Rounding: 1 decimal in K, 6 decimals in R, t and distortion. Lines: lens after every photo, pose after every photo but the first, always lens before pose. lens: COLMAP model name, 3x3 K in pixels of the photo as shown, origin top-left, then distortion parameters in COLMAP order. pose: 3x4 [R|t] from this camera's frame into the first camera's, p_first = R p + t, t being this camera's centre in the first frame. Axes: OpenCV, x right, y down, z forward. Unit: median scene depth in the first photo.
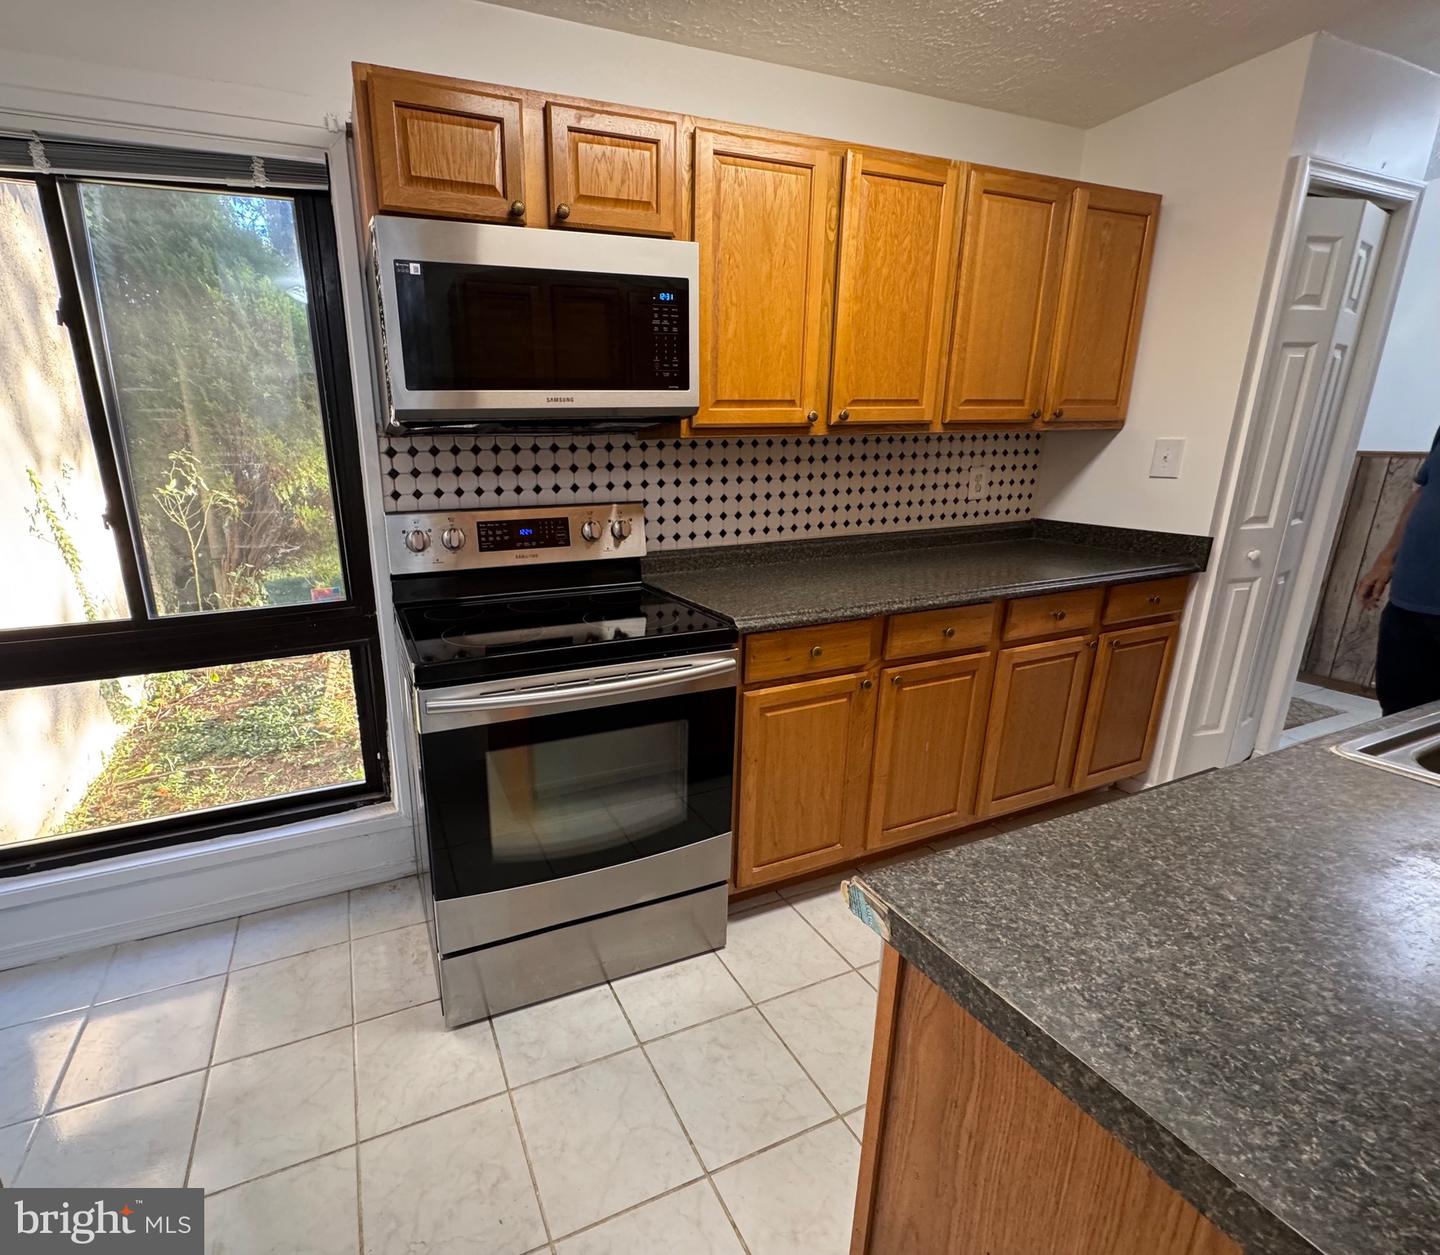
lens RADIAL K [[668.7, 0, 601.1], [0, 668.7, 625.4], [0, 0, 1]] dist [0.000537, -0.000168]
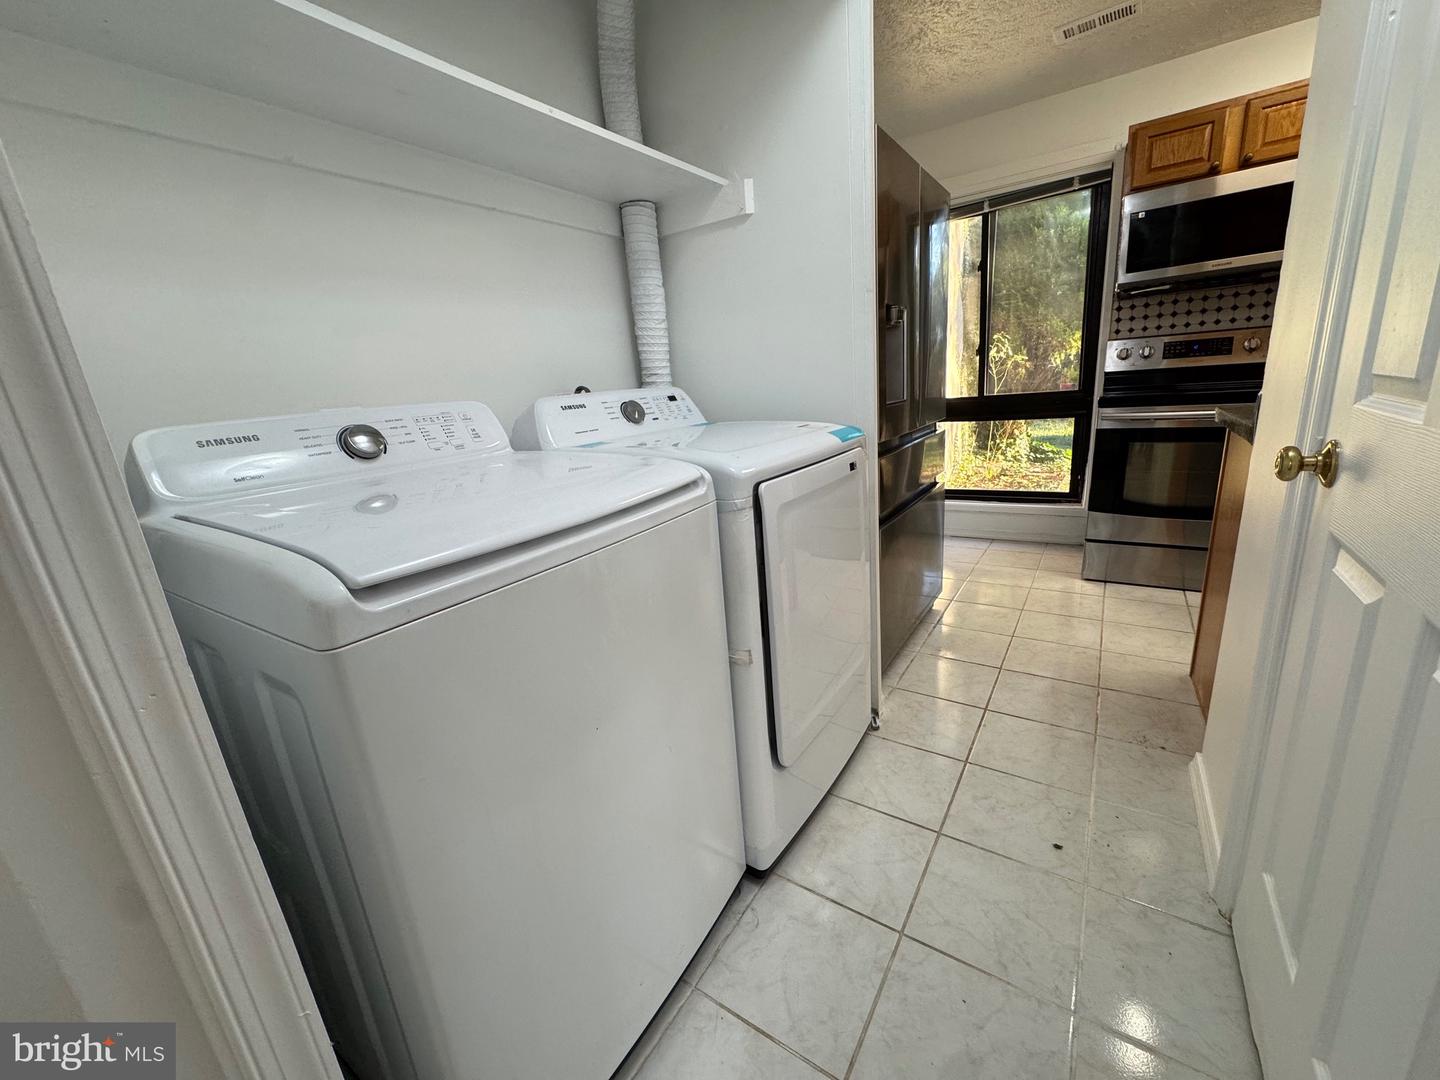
lens RADIAL K [[575.8, 0, 717.5], [0, 575.8, 537.7], [0, 0, 1]] dist [-0.001712, 0.000134]
pose [[0.576018, 0.185562, -0.796097, 0.457143], [-0.141868, 0.981808, 0.126200, 0.341394], [0.805032, 0.040247, 0.591865, -0.879519]]
